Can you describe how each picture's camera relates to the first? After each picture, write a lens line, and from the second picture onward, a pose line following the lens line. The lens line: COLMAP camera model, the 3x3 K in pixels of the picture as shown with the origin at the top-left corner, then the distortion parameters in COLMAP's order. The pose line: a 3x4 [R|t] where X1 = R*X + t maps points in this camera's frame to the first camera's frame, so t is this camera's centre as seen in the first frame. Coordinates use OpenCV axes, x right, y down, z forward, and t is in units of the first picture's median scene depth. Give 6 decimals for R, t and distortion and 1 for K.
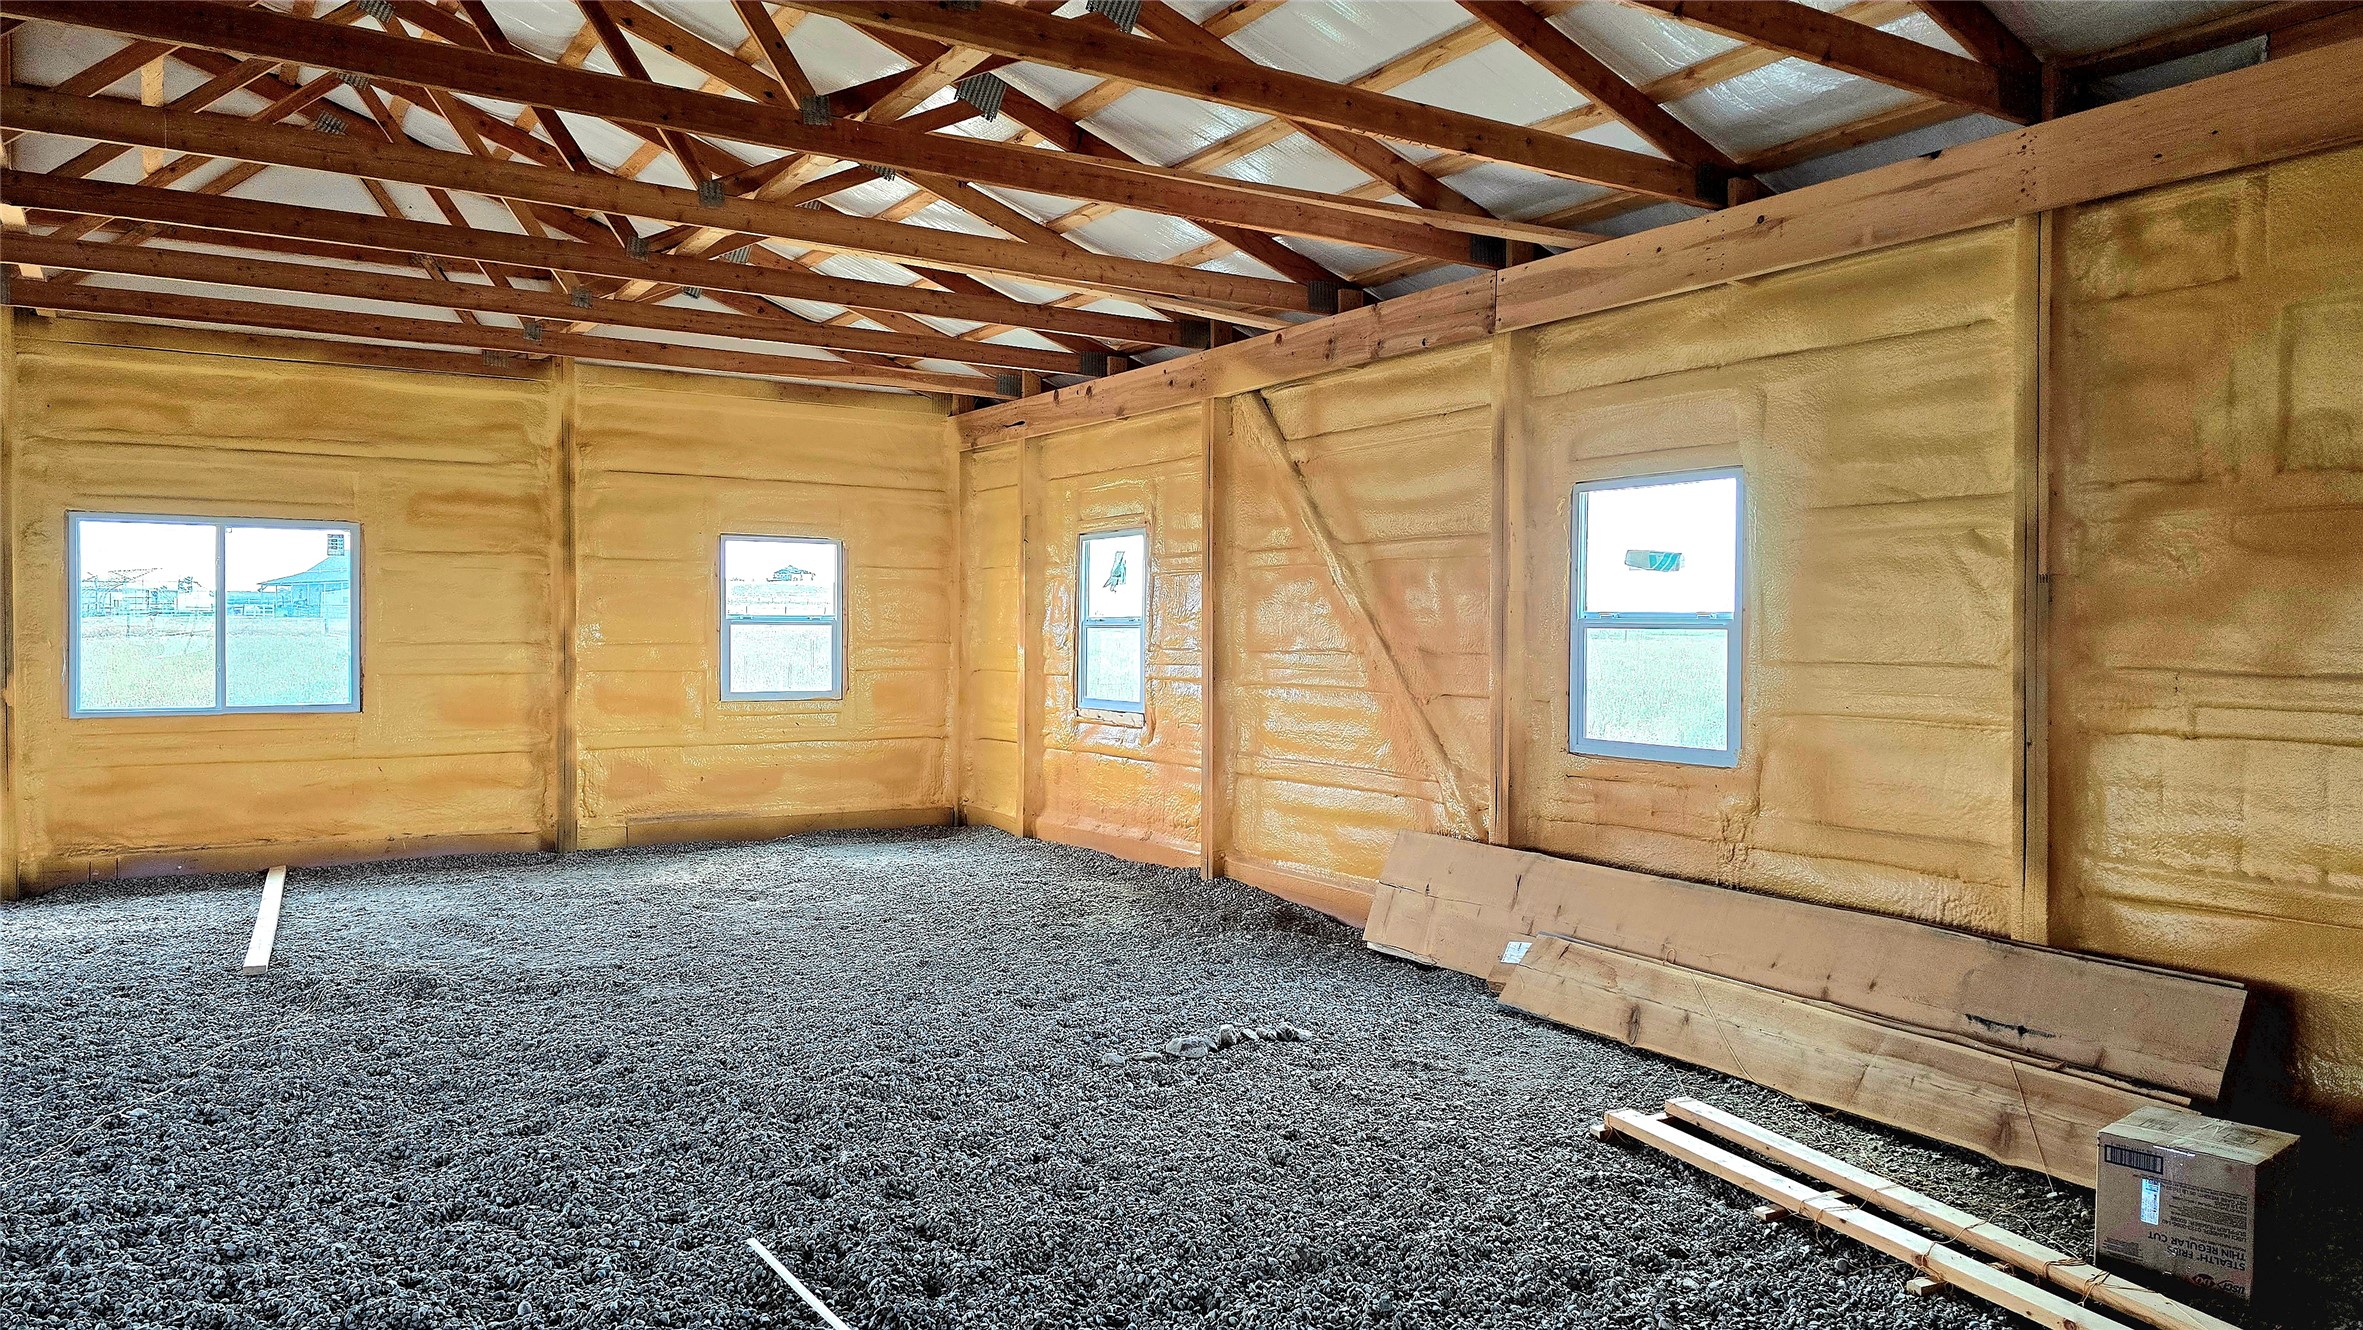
lens RADIAL K [[1580.0, 0, 1192.5], [0, 1580.0, 659.1], [0, 0, 1]] dist [0.055325, -0.064130]
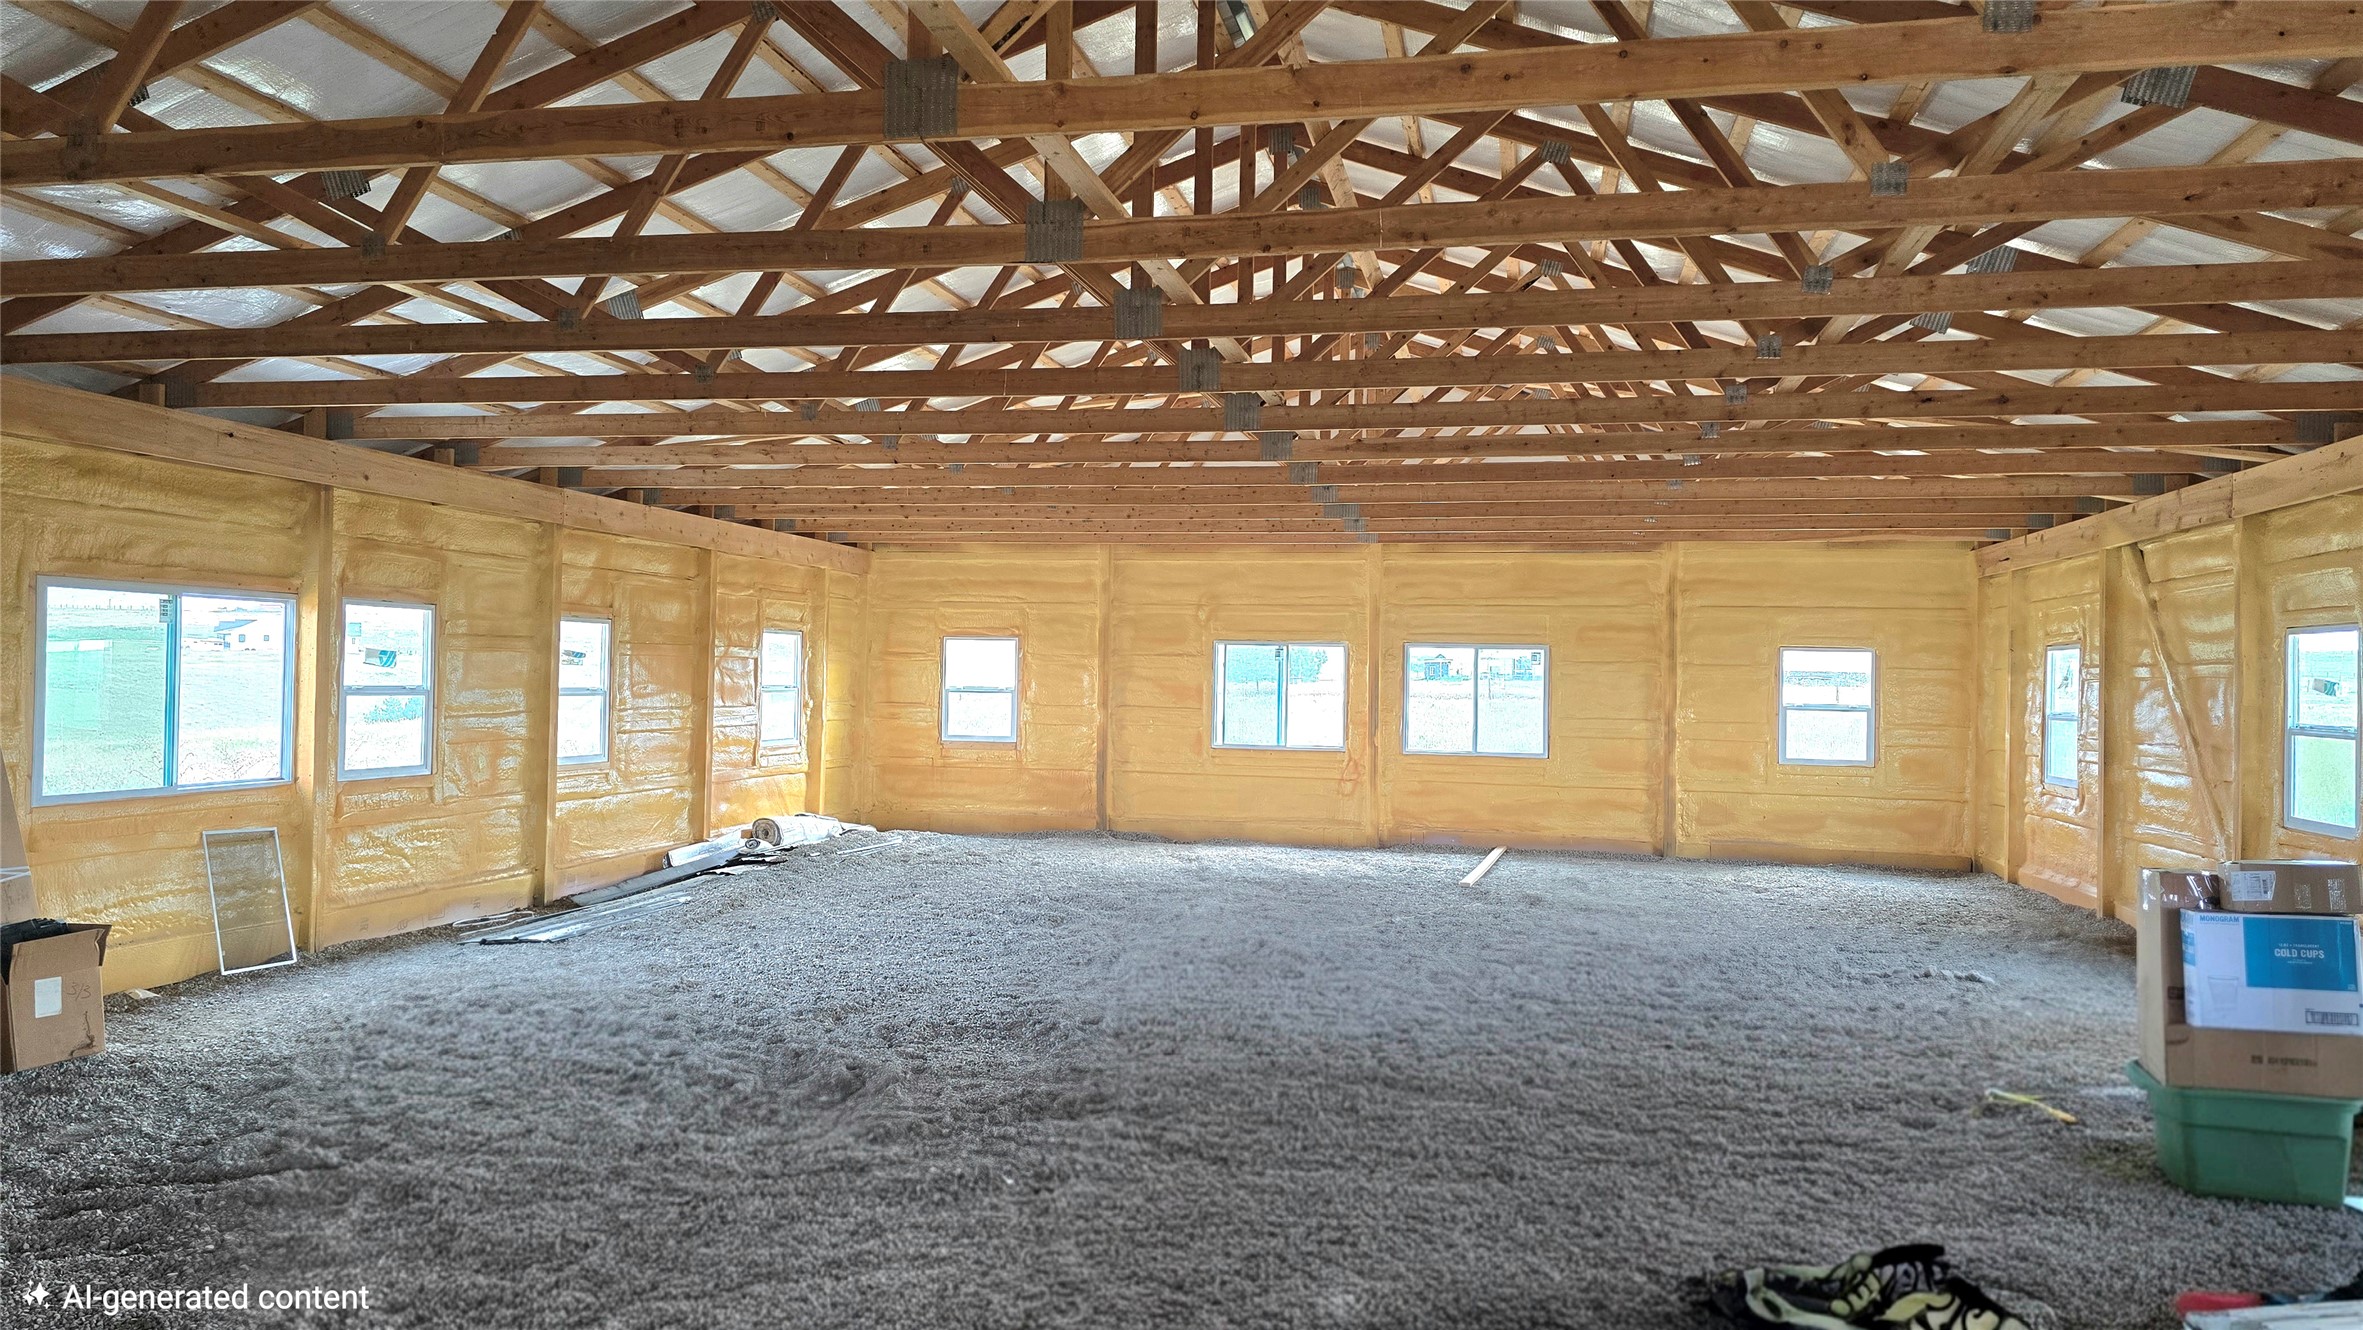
lens RADIAL K [[1580.0, 0, 1200.6], [0, 1580.0, 648.1], [0, 0, 1]] dist [0.055325, -0.064130]
pose [[0.715138, -0.003346, -0.698975, 0.353639], [-0.030527, 0.998885, -0.036015, -0.010700], [0.698316, 0.047093, 0.714239, -0.413095]]
